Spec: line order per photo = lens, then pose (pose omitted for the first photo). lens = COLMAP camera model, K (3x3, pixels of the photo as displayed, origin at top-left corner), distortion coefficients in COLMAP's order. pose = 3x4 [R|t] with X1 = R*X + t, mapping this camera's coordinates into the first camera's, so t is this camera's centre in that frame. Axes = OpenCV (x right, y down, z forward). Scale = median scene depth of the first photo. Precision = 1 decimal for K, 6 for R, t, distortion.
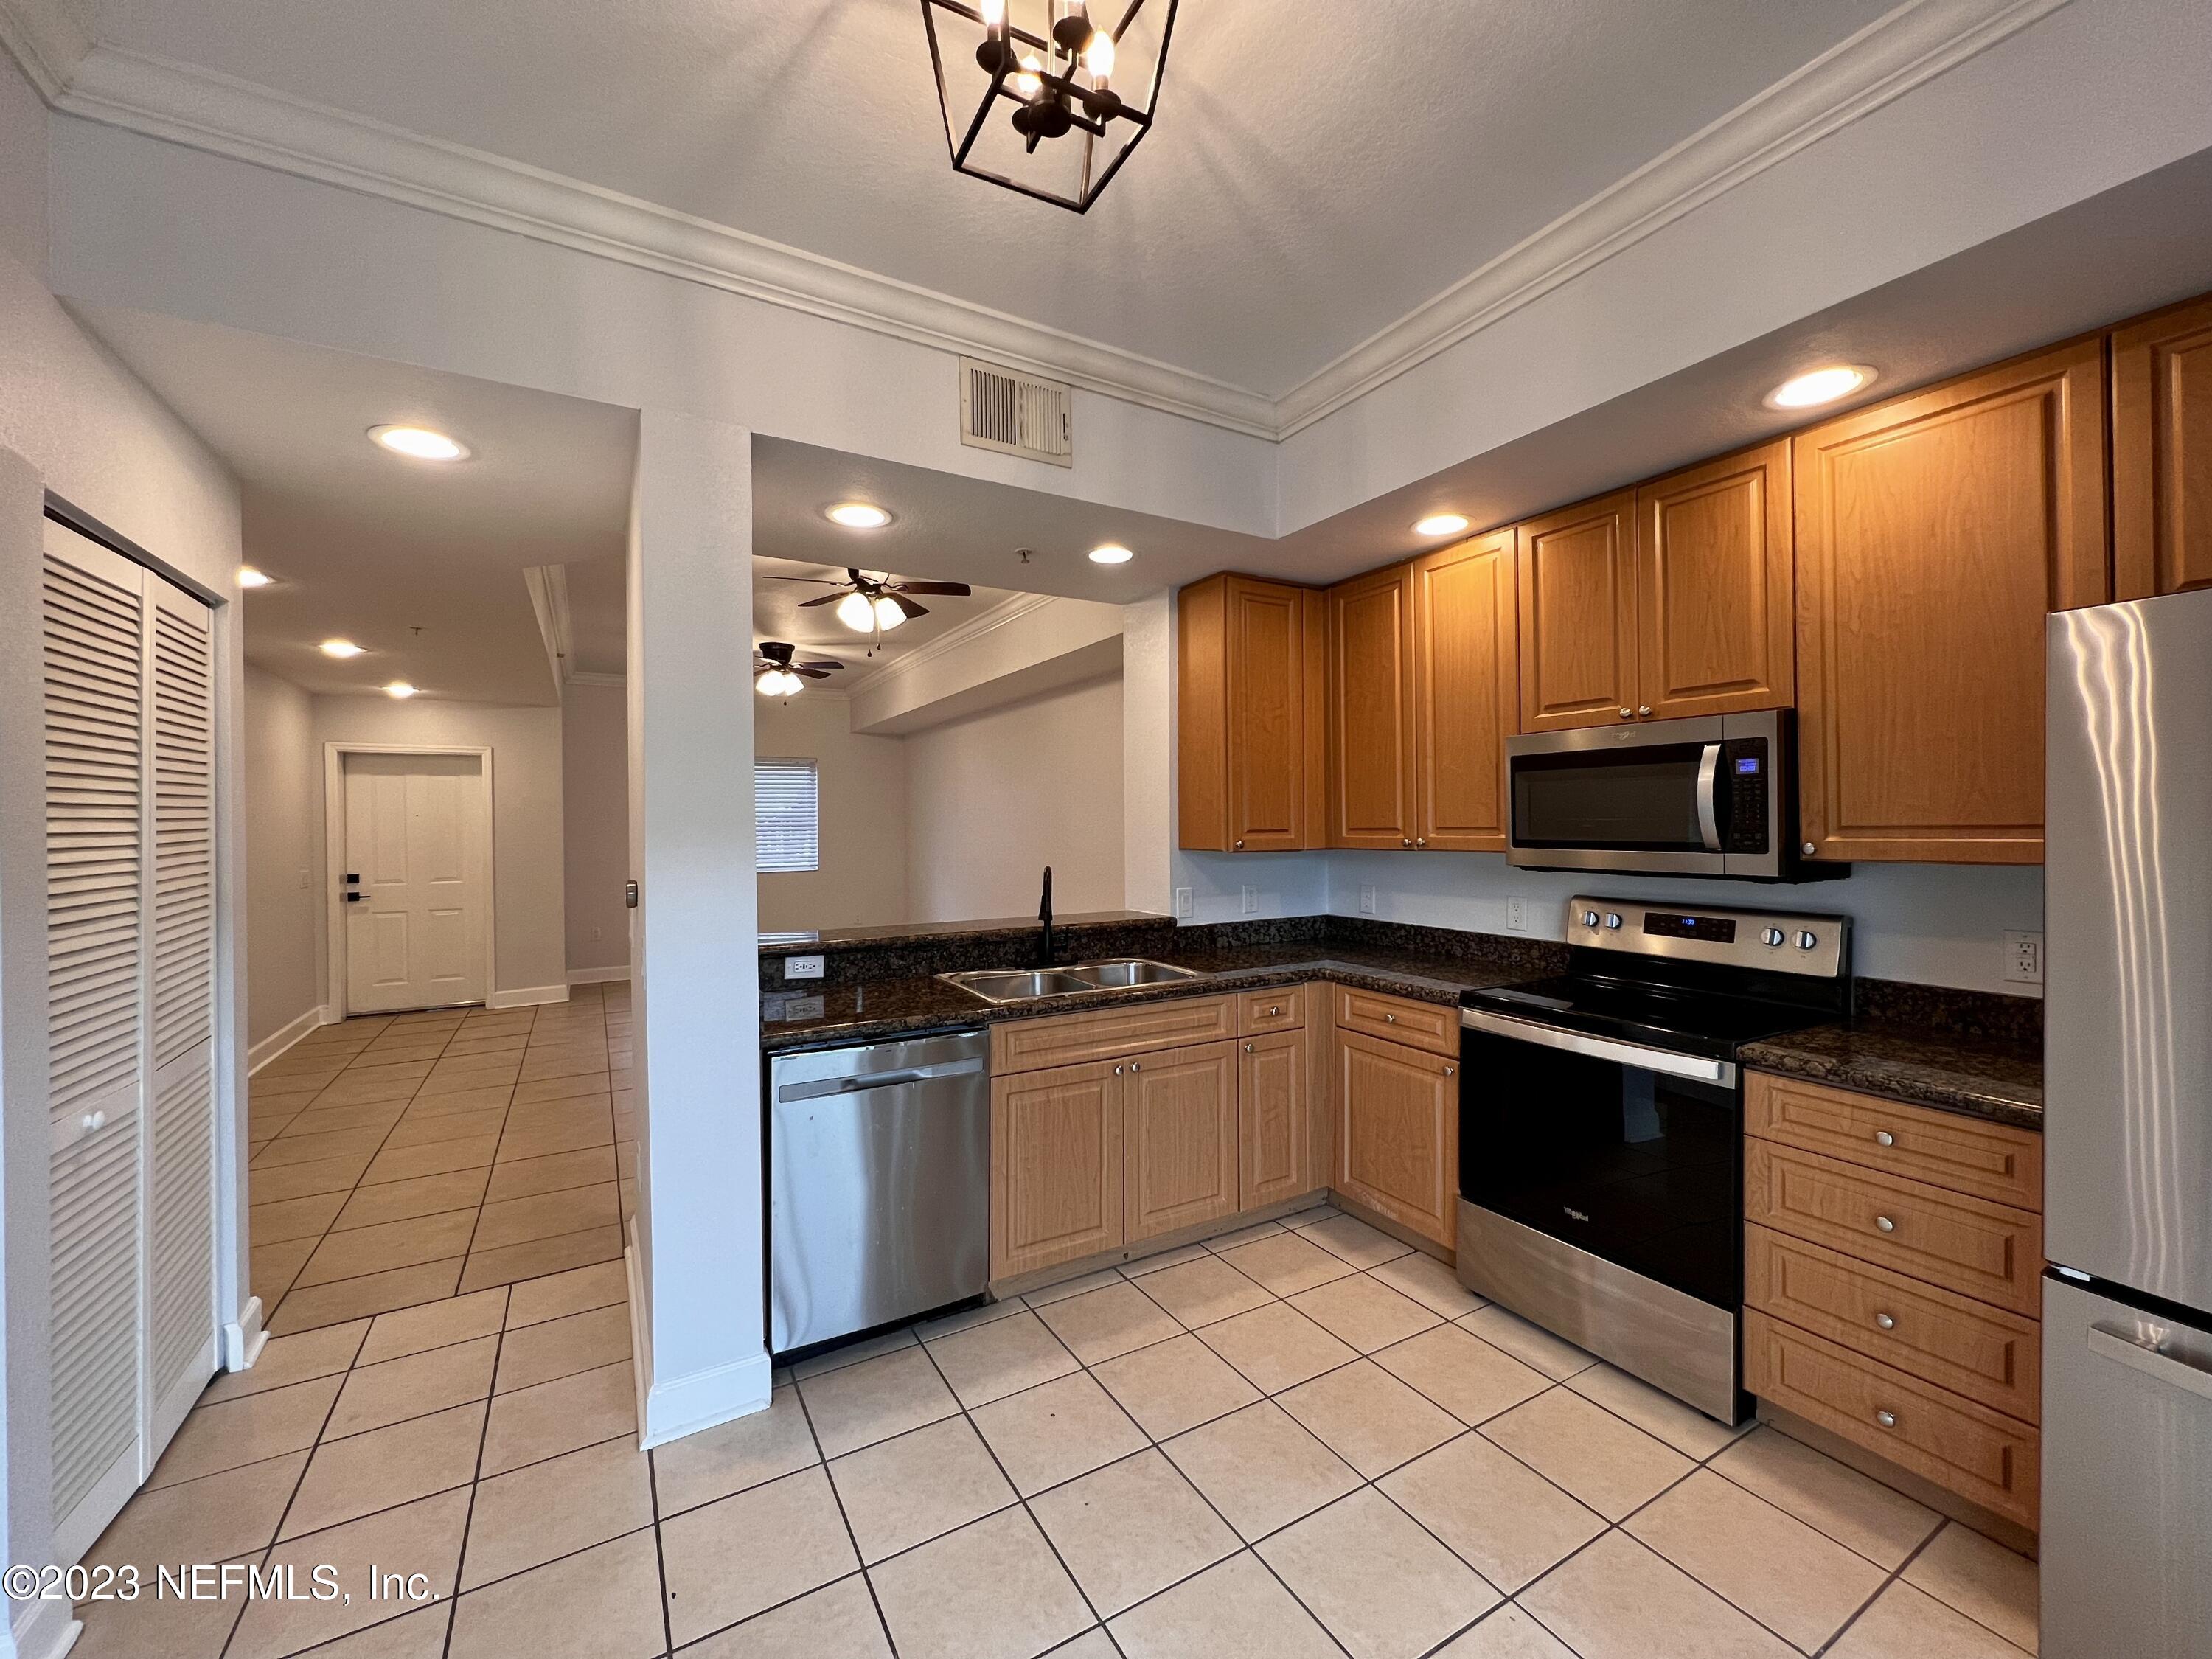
lens RADIAL K [[881.2, 0, 1103.5], [0, 881.2, 825.5], [0, 0, 1]] dist [0.000948, 0.000000]
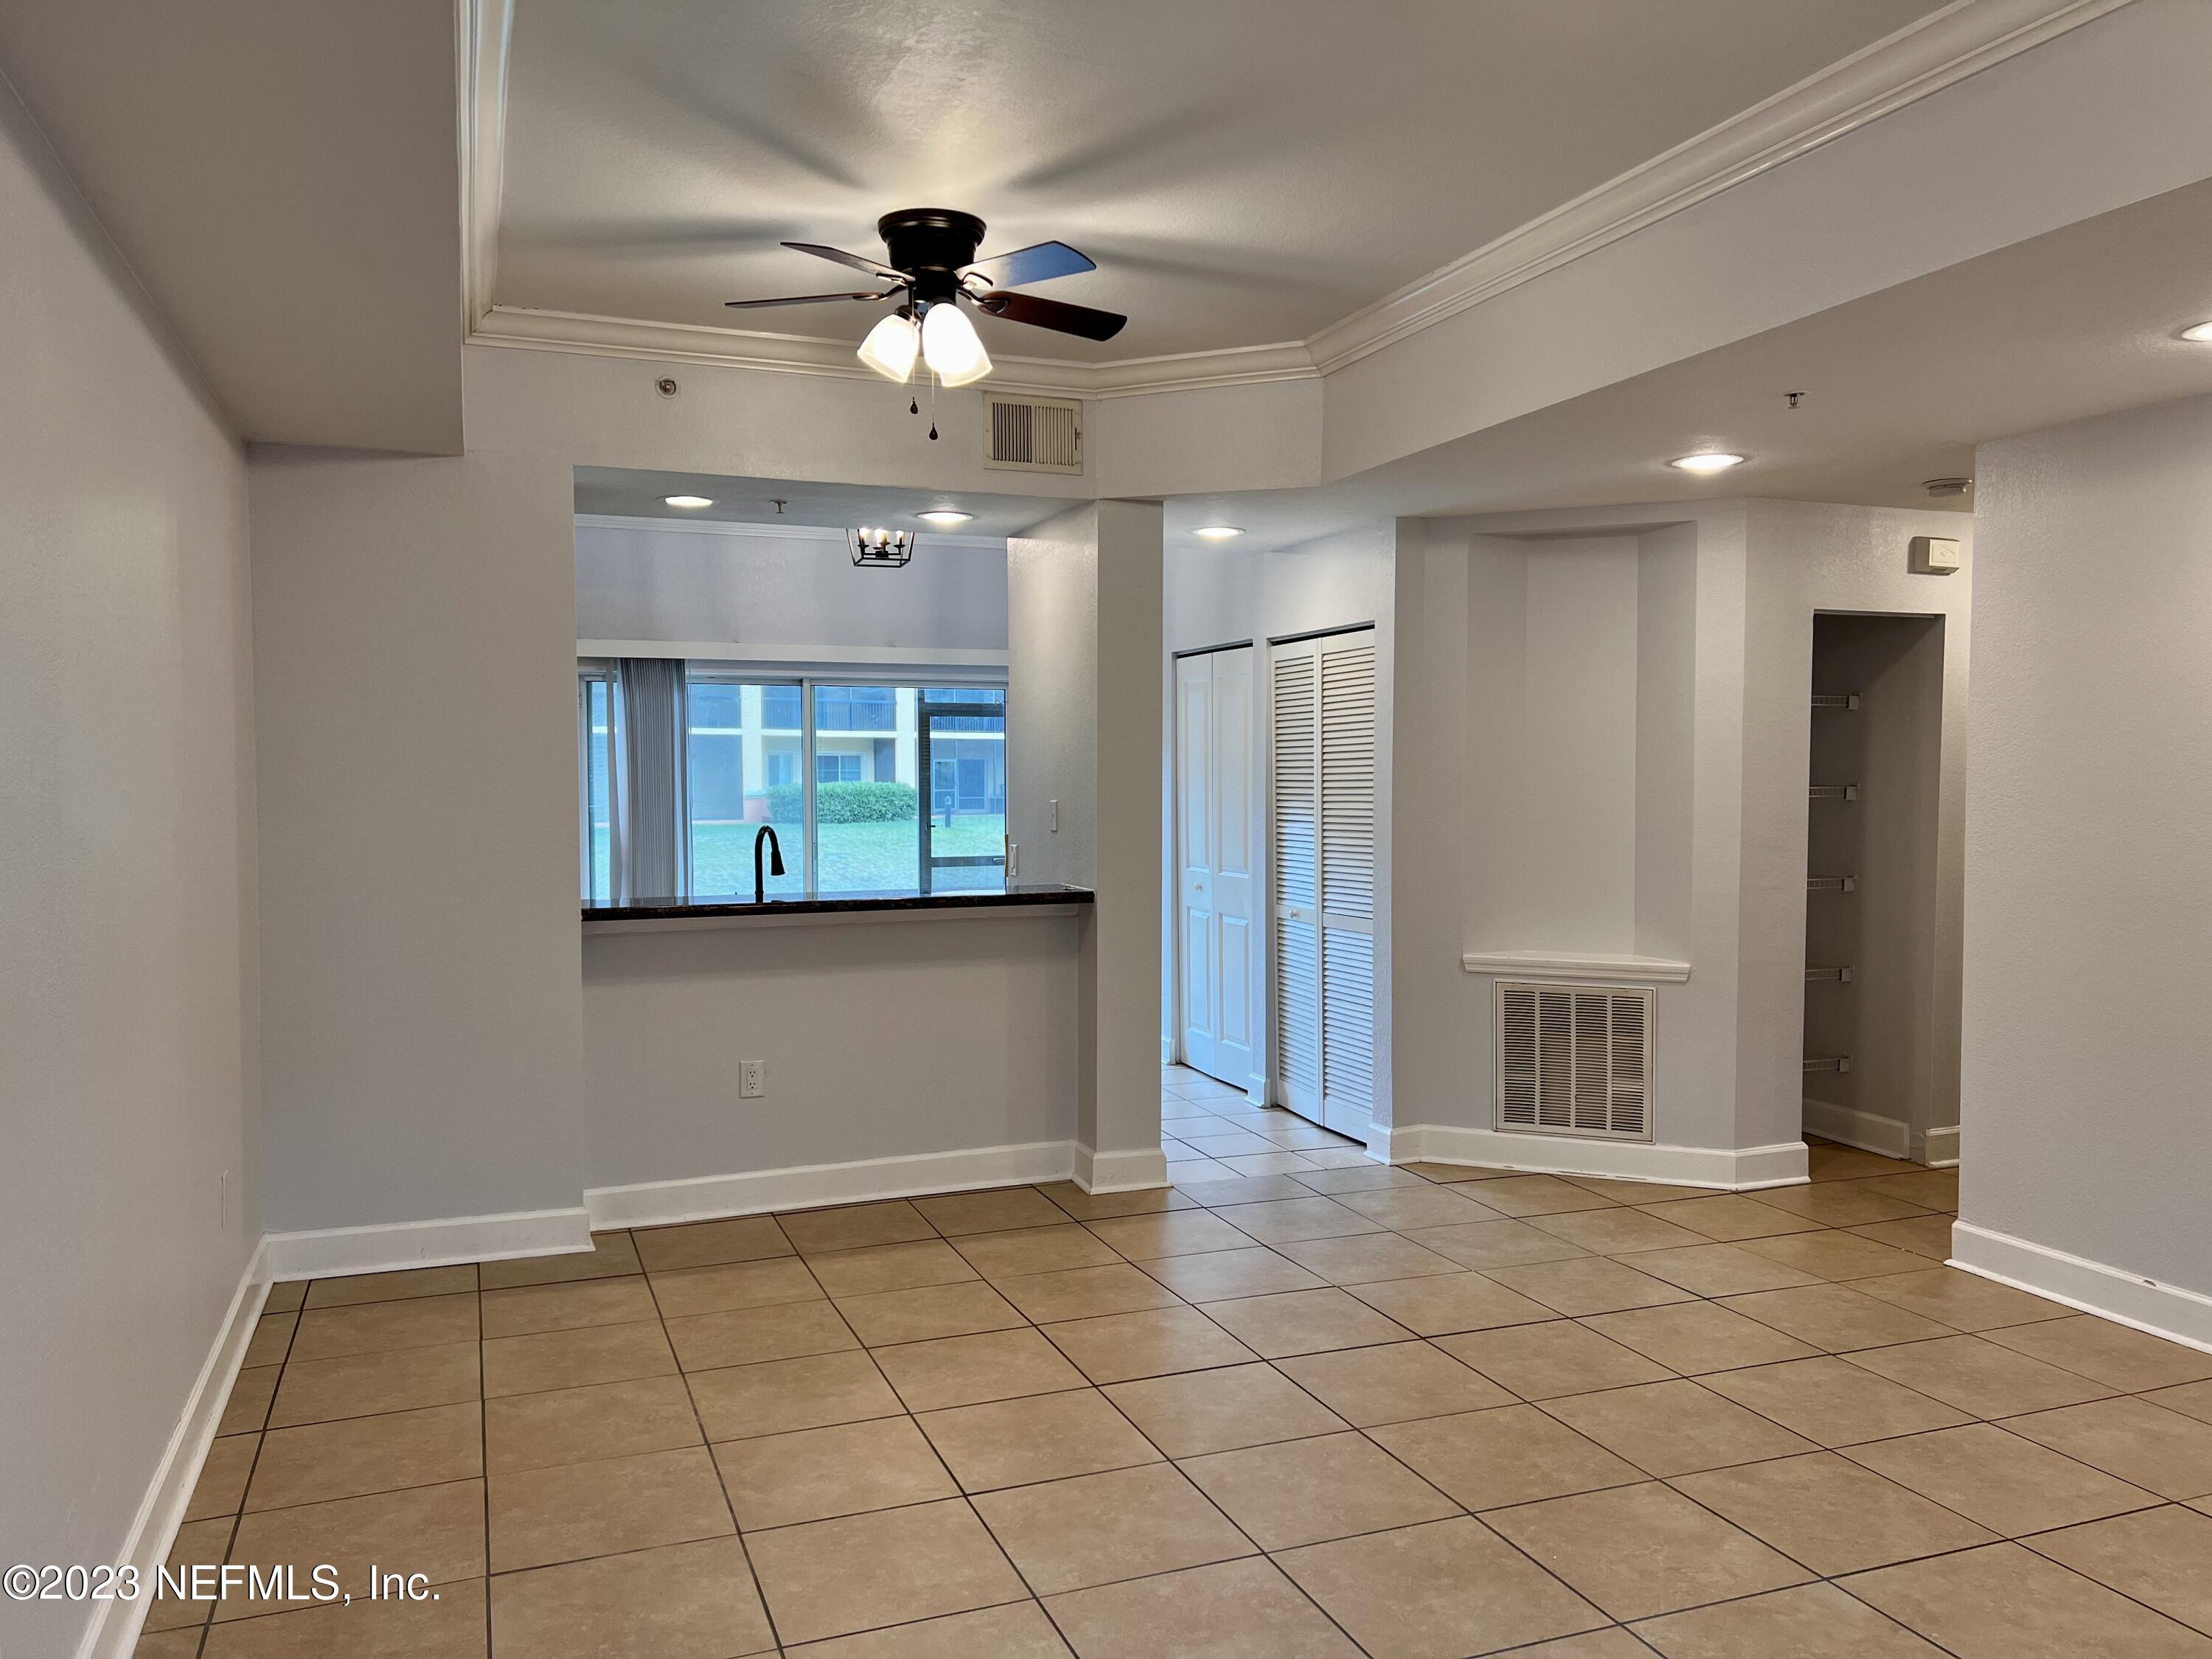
lens RADIAL K [[1651.6, 0, 1109.5], [0, 1651.6, 833.7], [0, 0, 1]] dist [0.067385, -0.070756]
pose [[-0.987539, 0.004587, 0.157305, -0.647579], [0.011324, 0.999055, 0.041960, -0.016623], [-0.156964, 0.043218, -0.986658, 2.430732]]
